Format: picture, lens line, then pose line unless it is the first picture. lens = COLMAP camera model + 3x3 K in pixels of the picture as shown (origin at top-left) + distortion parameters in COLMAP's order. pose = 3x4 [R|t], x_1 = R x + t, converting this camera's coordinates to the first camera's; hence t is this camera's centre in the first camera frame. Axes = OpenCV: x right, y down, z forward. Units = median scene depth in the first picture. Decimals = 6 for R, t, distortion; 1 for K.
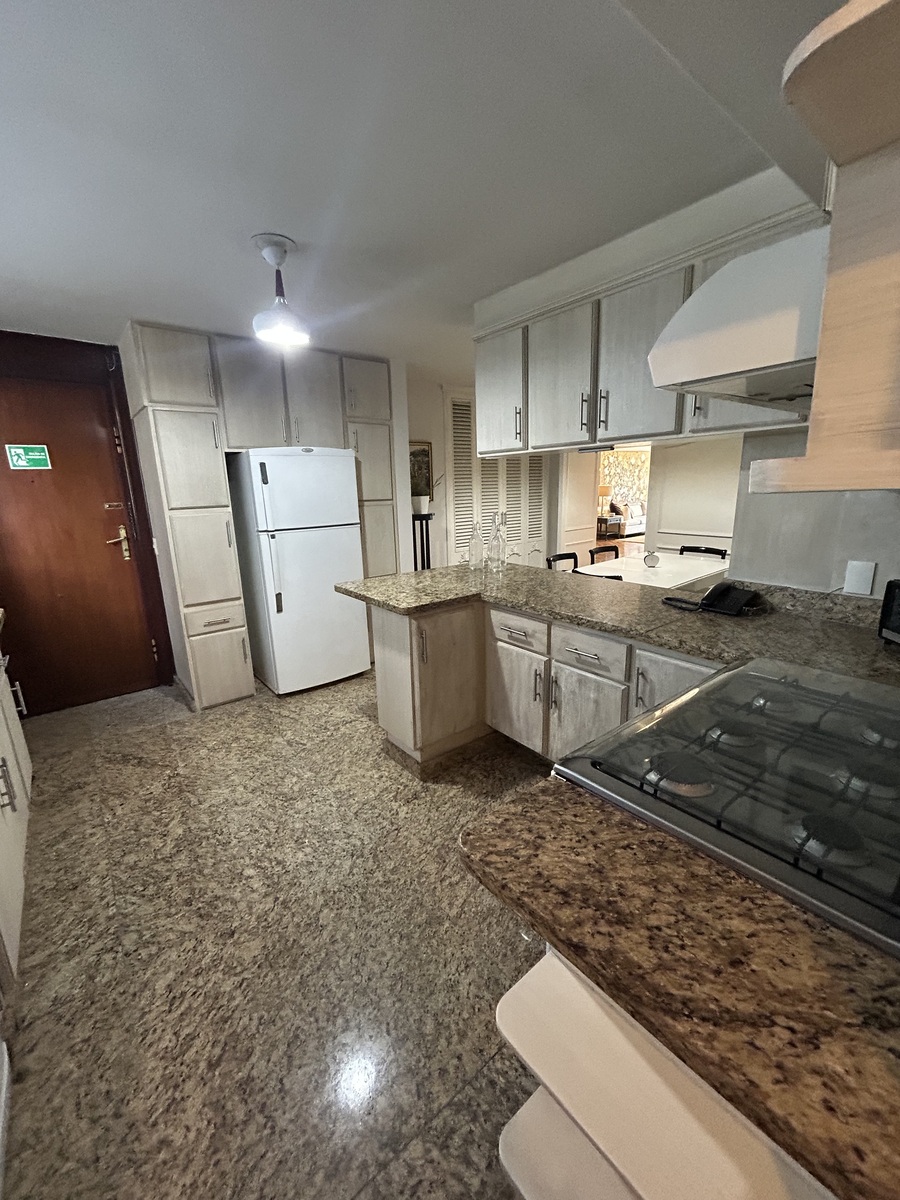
lens RADIAL K [[483.1, 0, 450.0], [0, 483.1, 600.8], [0, 0, 1]] dist [-0.001647, 0.000295]
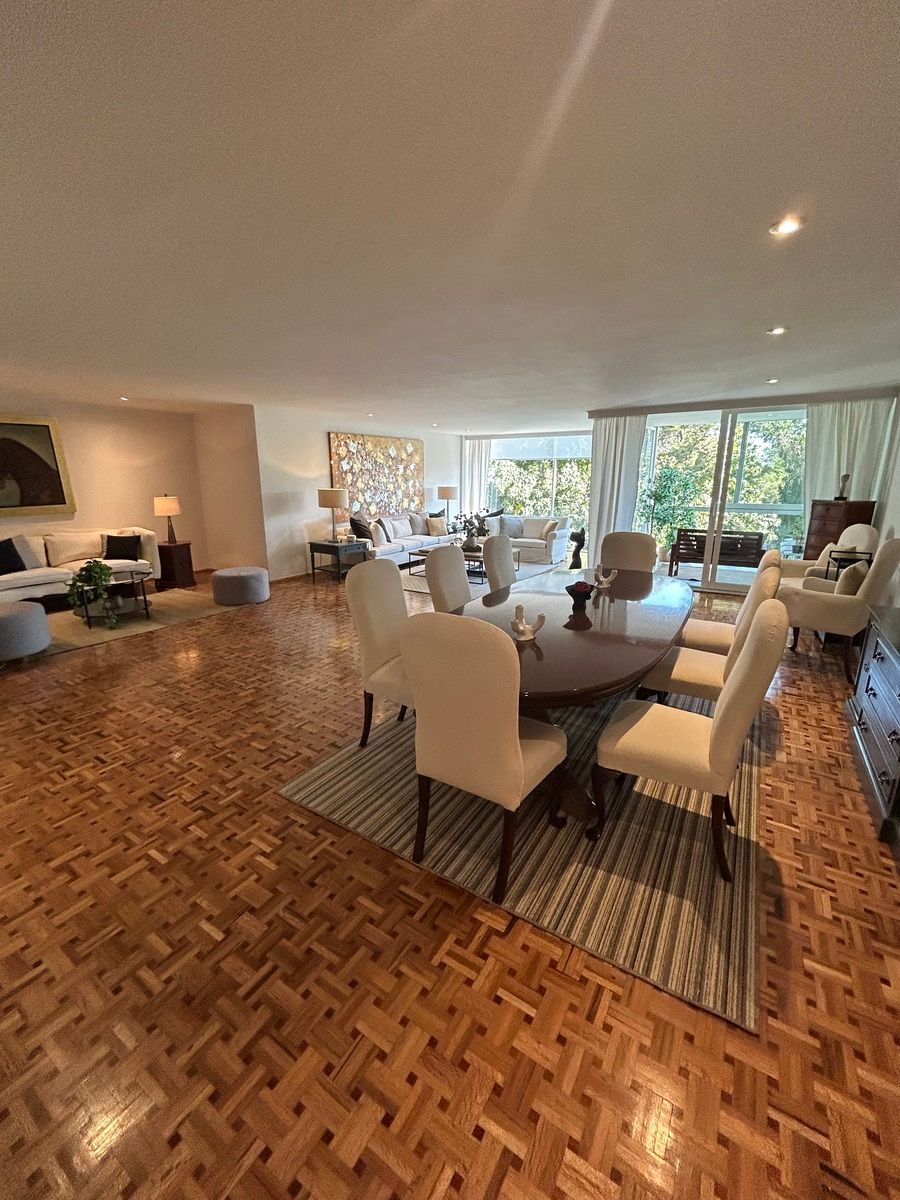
lens RADIAL K [[483.1, 0, 447.5], [0, 483.1, 601.0], [0, 0, 1]] dist [-0.001647, 0.000295]
pose [[0.945804, -0.047486, 0.321249, 0.231623], [0.046625, 0.998859, 0.010377, -0.092438], [-0.321375, 0.005164, 0.946938, 0.361039]]
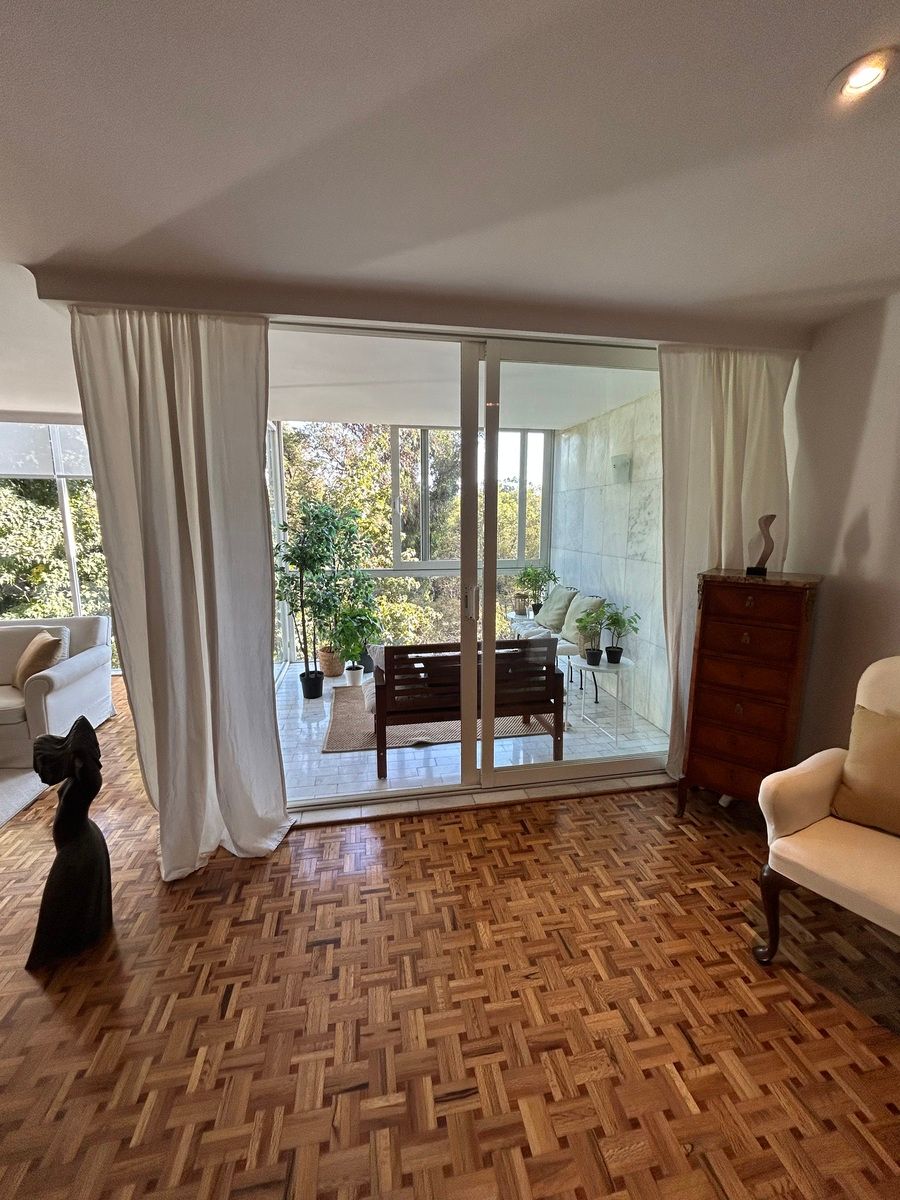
lens RADIAL K [[483.1, 0, 449.4], [0, 483.1, 599.4], [0, 0, 1]] dist [-0.001647, 0.000295]
pose [[0.468992, -0.115226, 0.875654, 0.419018], [0.195416, 0.980418, 0.024349, -0.155466], [-0.861312, 0.159697, 0.482326, 0.584595]]
